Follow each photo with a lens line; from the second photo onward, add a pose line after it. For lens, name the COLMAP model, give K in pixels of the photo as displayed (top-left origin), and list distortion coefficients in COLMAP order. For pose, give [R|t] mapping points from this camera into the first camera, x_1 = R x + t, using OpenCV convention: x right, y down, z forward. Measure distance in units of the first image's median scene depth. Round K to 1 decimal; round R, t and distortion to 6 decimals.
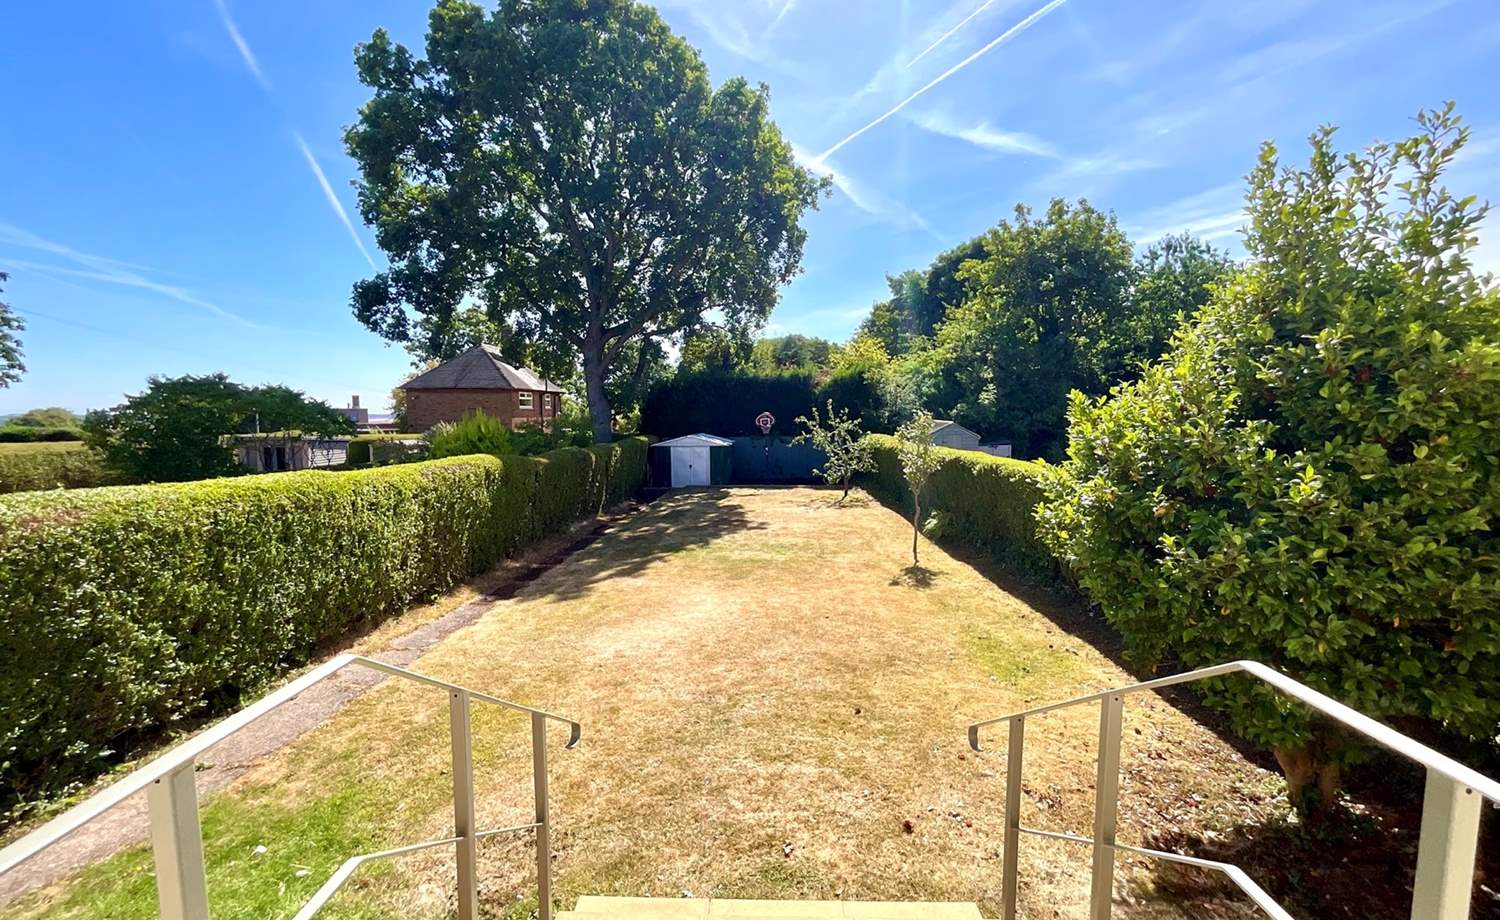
lens RADIAL K [[614.6, 0, 754.2], [0, 614.6, 463.4], [0, 0, 1]] dist [0.000779, 0.000181]
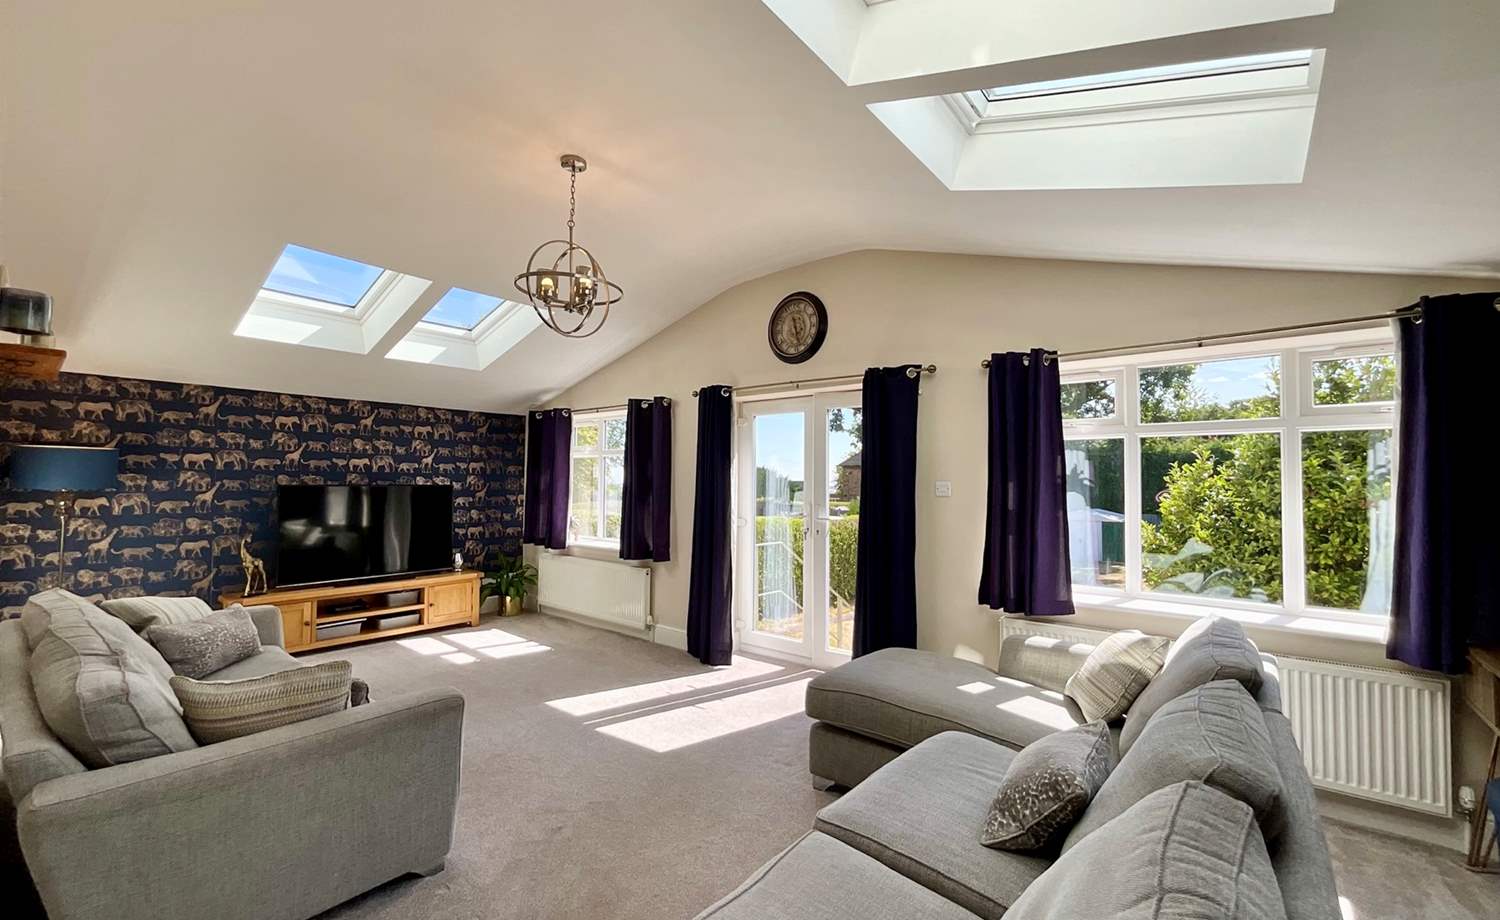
lens RADIAL K [[610.4, 0, 743.5], [0, 610.4, 463.4], [0, 0, 1]] dist [0.009459, 0.000119]
pose [[0.776647, -0.011671, -0.629828, 0.099155], [-0.063482, 0.993288, -0.096687, 0.009986], [0.626730, 0.115074, 0.770693, -0.138829]]
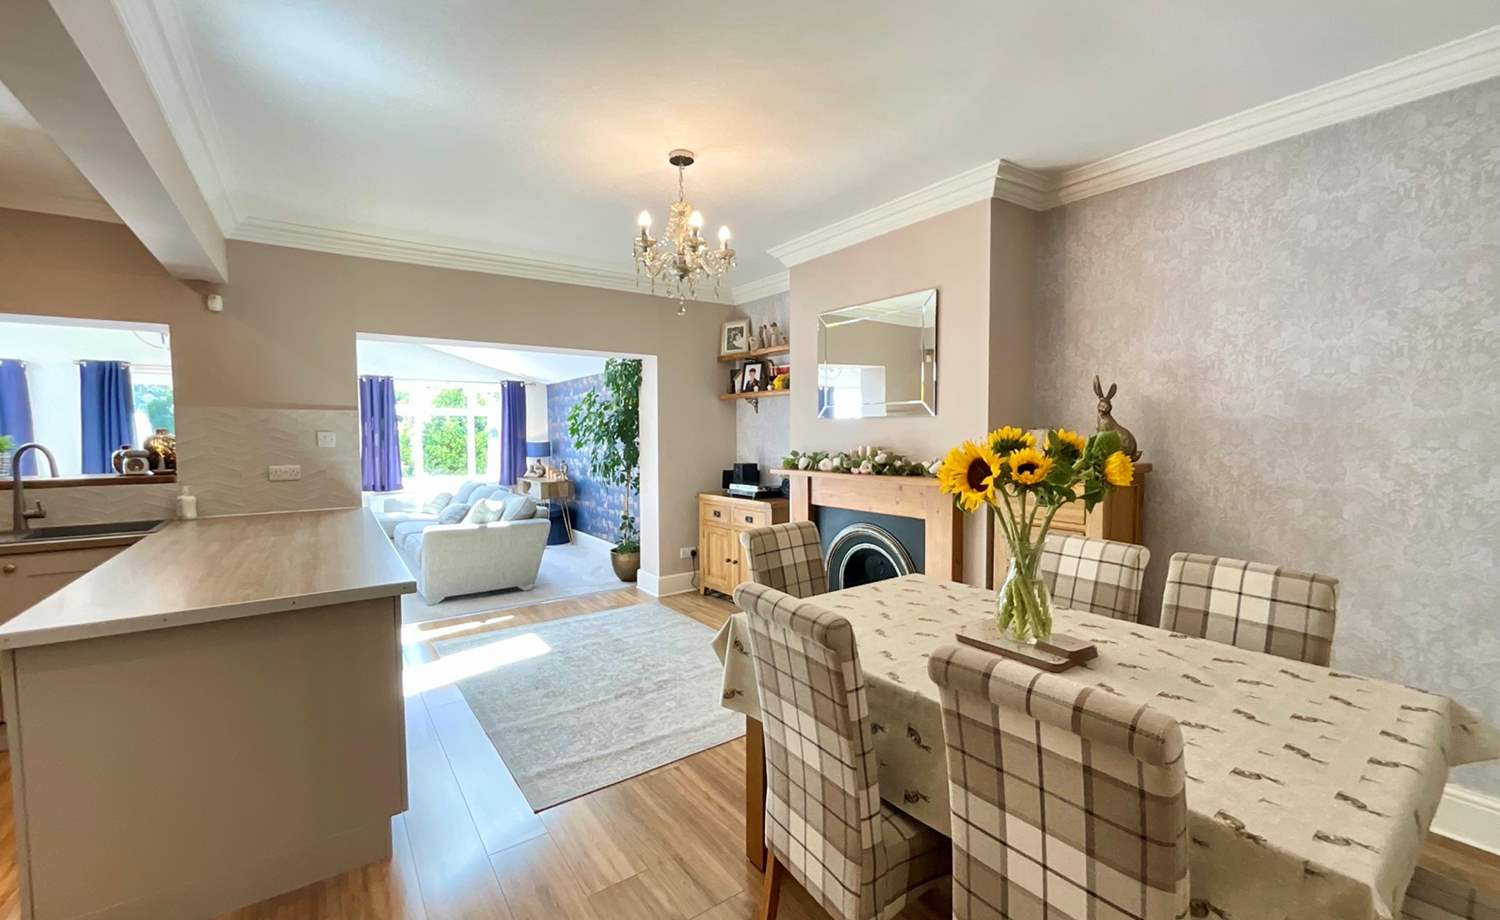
lens RADIAL K [[605.5, 0, 740.6], [0, 605.5, 462.0], [0, 0, 1]] dist [-0.000241, -0.000055]
pose [[0.809560, -0.027252, 0.586405, 0.034250], [0.046626, 0.998751, -0.017955, 0.023647], [-0.585183, 0.041877, 0.809819, -0.331517]]
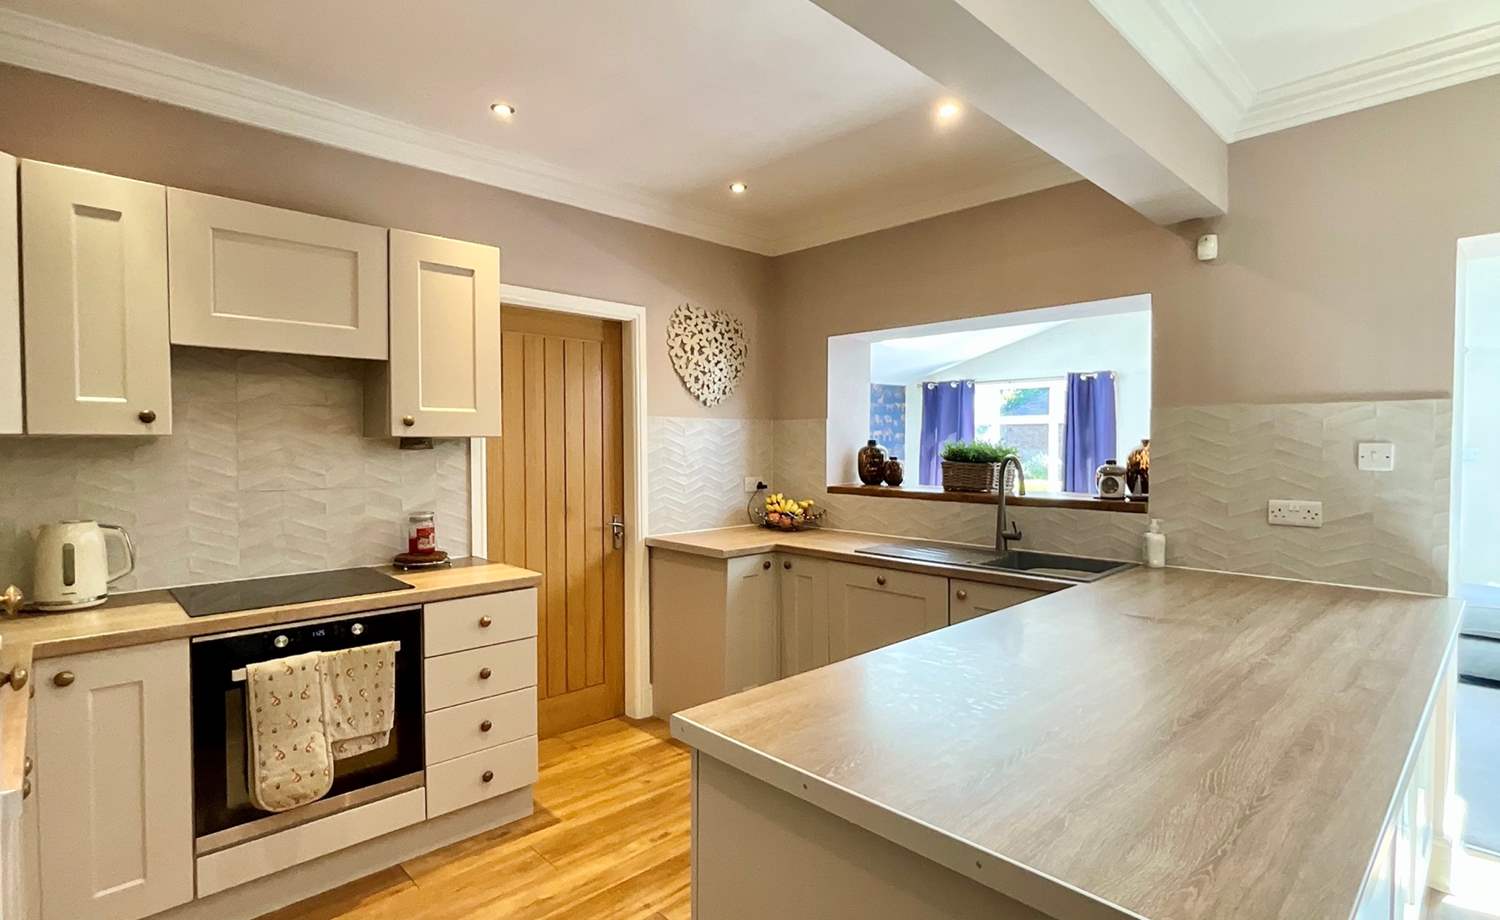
lens RADIAL K [[731.2, 0, 748.2], [0, 731.2, 462.8], [0, 0, 1]] dist [-0.006613, 0.006831]
pose [[0.701451, 0.022067, -0.712376, 0.049076], [-0.061612, 0.997656, -0.029763, 0.019478], [0.710050, 0.064769, 0.701166, -0.277641]]
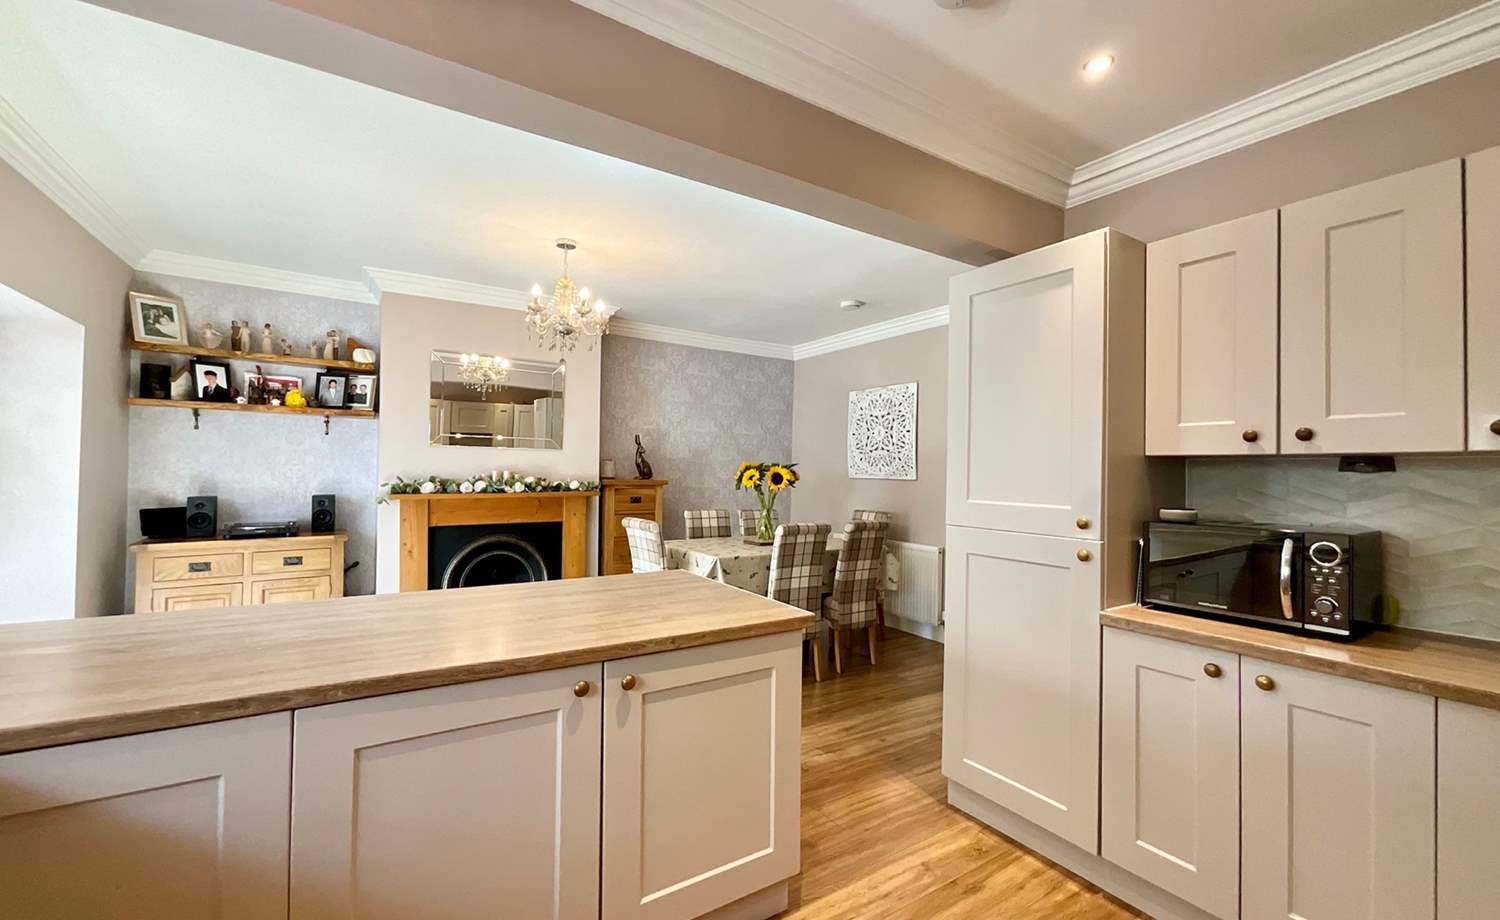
lens RADIAL K [[605.5, 0, 740.6], [0, 605.5, 462.0], [0, 0, 1]] dist [-0.000241, -0.000055]
pose [[-0.541280, 0.007542, 0.840809, -0.044374], [0.056140, 0.998053, 0.027188, 0.015379], [-0.838966, 0.061920, -0.540649, -0.199298]]
